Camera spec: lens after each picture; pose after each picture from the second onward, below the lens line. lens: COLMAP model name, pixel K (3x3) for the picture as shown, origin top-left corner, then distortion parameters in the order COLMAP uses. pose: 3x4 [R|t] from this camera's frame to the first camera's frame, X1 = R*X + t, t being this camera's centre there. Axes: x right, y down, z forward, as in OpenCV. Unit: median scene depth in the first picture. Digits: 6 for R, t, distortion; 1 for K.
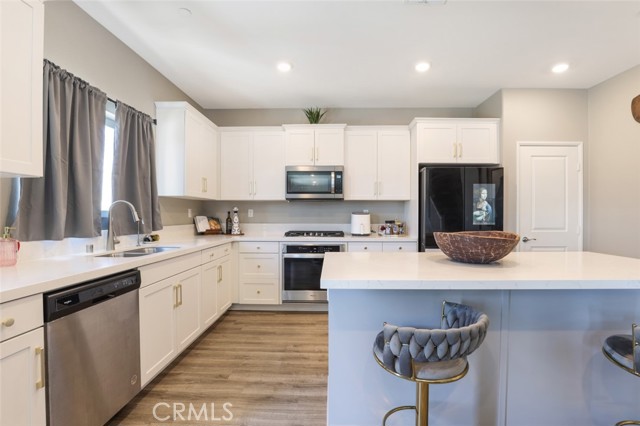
lens RADIAL K [[291.9, 0, 321.3], [0, 291.9, 215.9], [0, 0, 1]] dist [-0.030454, 0.000287]
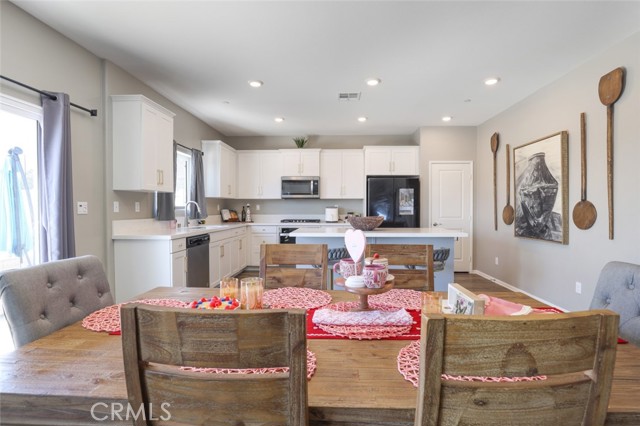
lens RADIAL K [[306.4, 0, 320.0], [0, 306.4, 213.0], [0, 0, 1]] dist [-0.024531, -0.000082]
pose [[0.999774, -0.000900, -0.021236, 0.120828], [0.001098, 0.999956, 0.009297, 0.004811], [0.021226, -0.009319, 0.999731, -0.629601]]
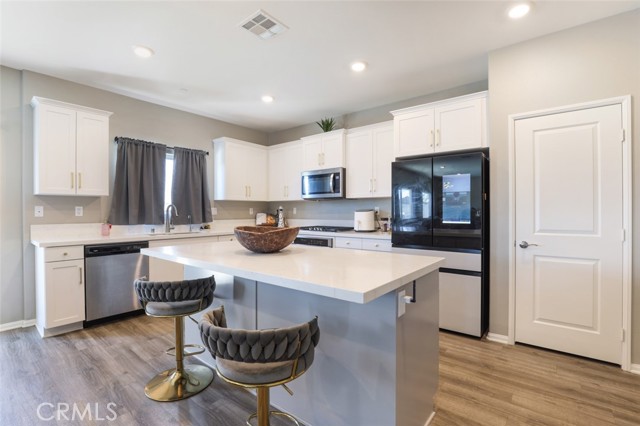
lens RADIAL K [[290.5, 0, 324.3], [0, 290.5, 210.9], [0, 0, 1]] dist [-0.029139, 0.000910]
pose [[0.800344, -0.004742, -0.599523, 0.710108], [0.000616, 0.999975, -0.007088, -0.000456], [0.599541, 0.005303, 0.800326, 0.095749]]
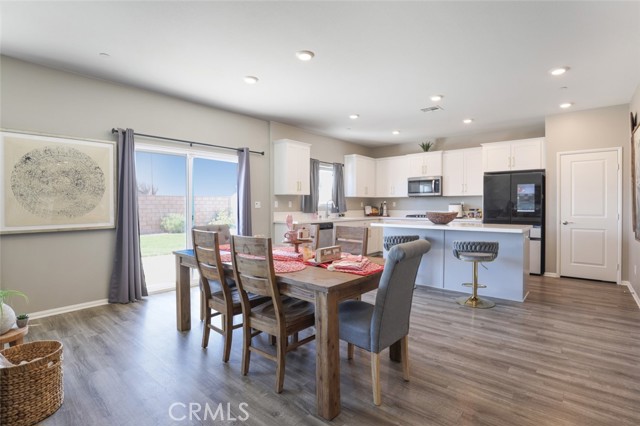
lens RADIAL K [[303.2, 0, 323.1], [0, 303.2, 206.9], [0, 0, 1]] dist [-0.025348, -0.000389]
pose [[0.774292, 0.001918, -0.632826, 0.684535], [-0.001970, 0.999998, 0.000621, 0.006716], [0.632826, 0.000766, 0.774294, -0.807239]]
